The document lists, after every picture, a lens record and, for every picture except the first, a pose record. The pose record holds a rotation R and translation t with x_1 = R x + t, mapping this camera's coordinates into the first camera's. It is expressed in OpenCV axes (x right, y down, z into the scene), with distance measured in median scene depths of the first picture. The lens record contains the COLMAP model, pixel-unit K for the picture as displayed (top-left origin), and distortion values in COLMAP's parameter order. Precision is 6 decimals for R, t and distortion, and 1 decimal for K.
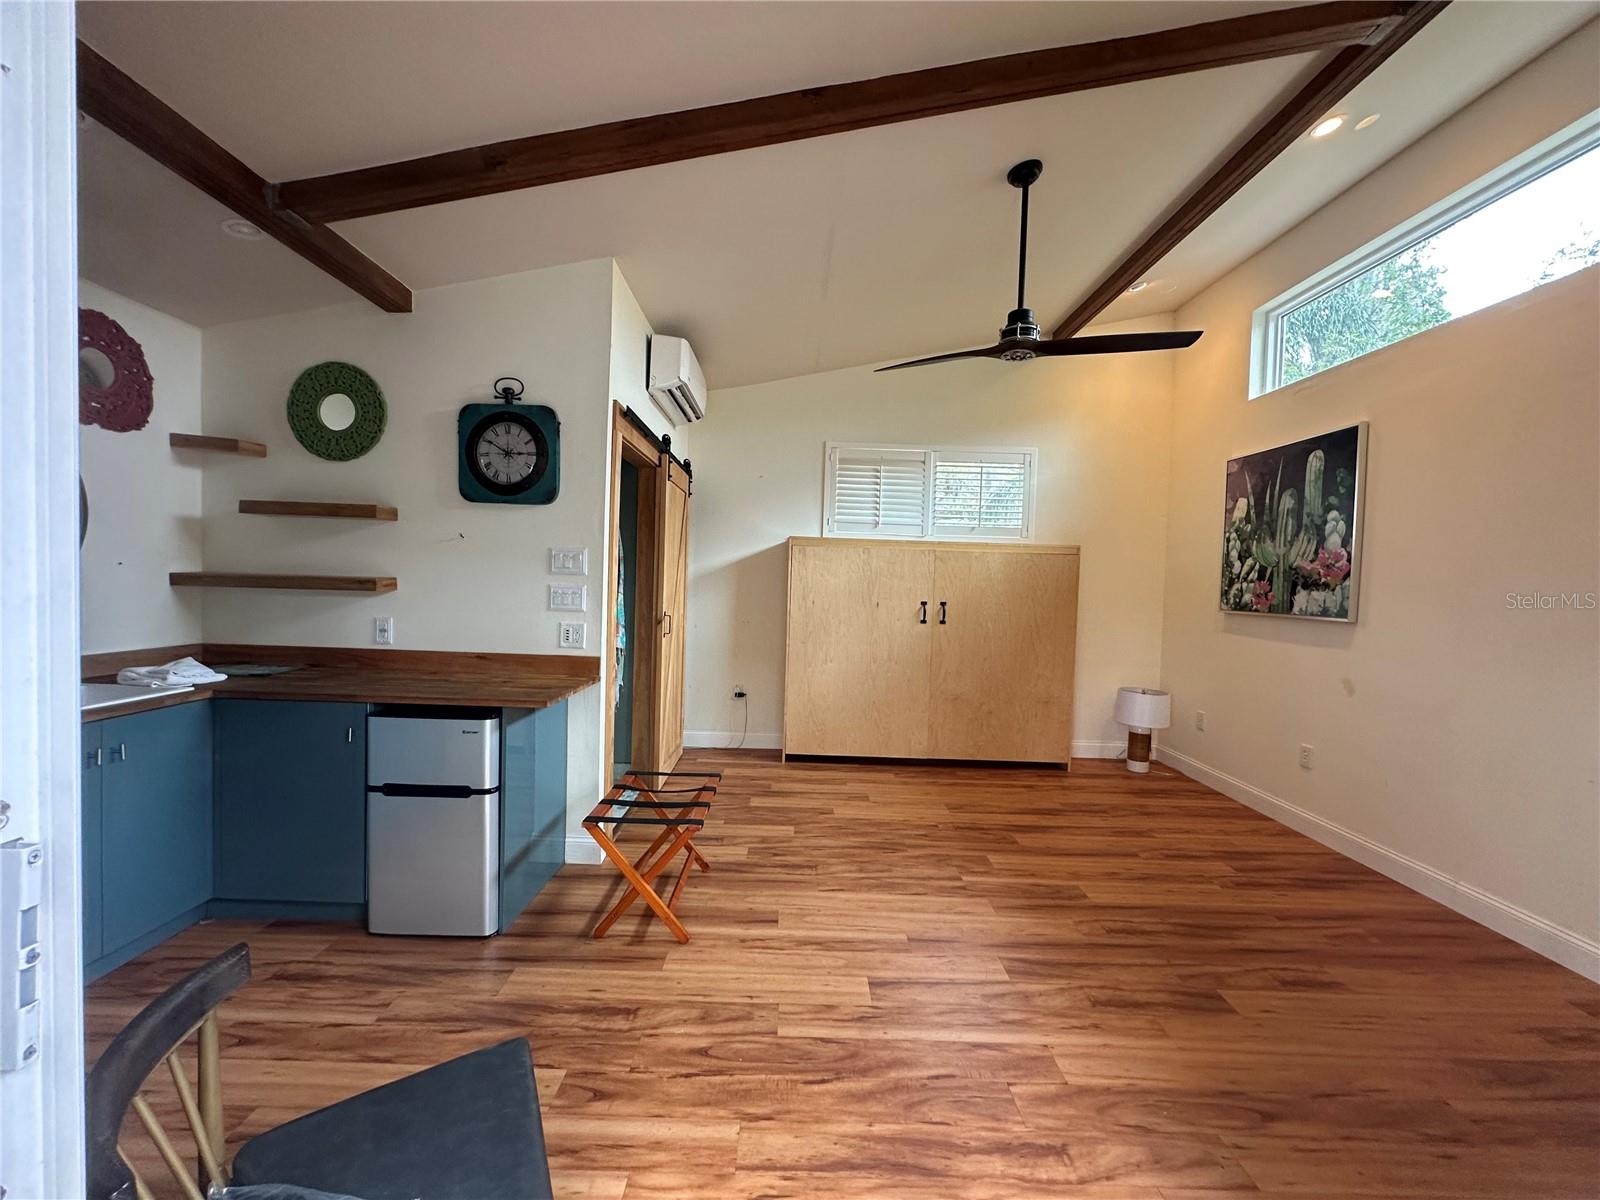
lens RADIAL K [[638.0, 0, 800.0], [0, 638.0, 600.0], [0, 0, 1]] dist [-0.003406, -0.000304]
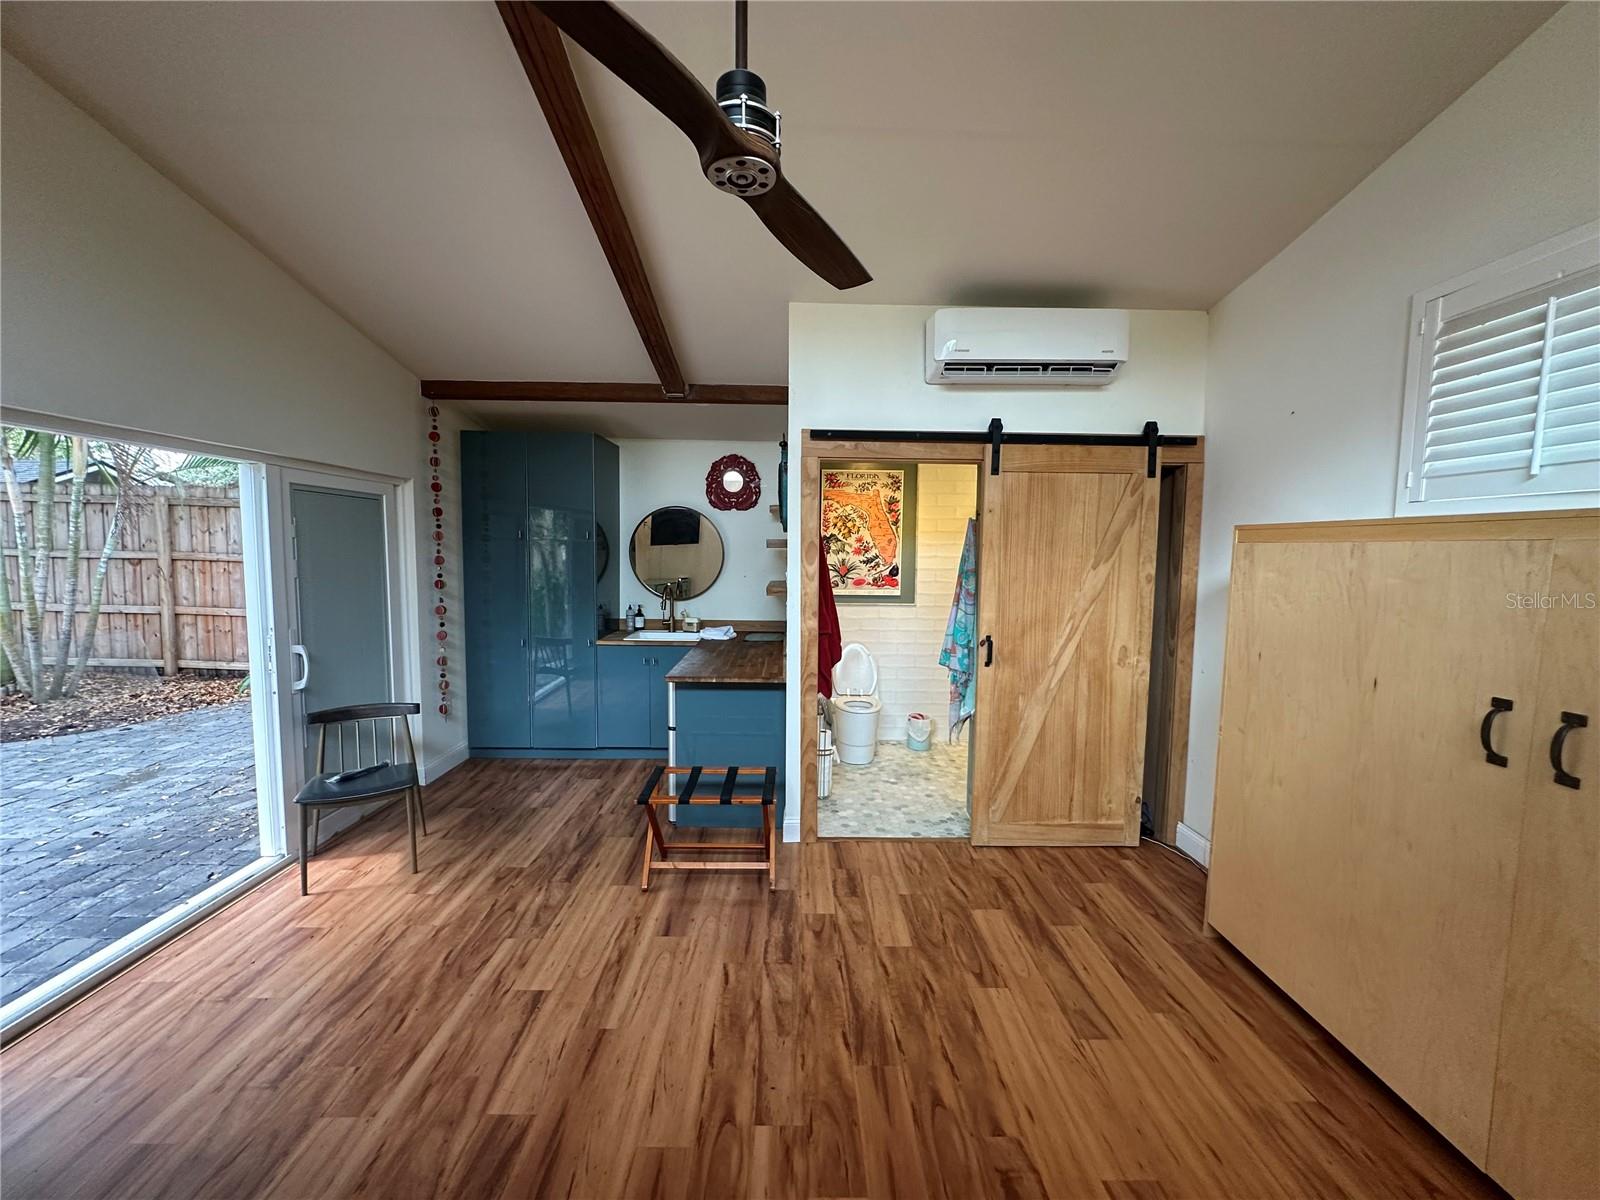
lens RADIAL K [[638.0, 0, 800.0], [0, 638.0, 600.0], [0, 0, 1]] dist [-0.003406, -0.000304]
pose [[0.007547, 0.048973, -0.998772, 0.849700], [-0.043618, 0.997866, 0.048599, -0.080167], [0.999020, 0.043197, 0.009667, 1.049252]]
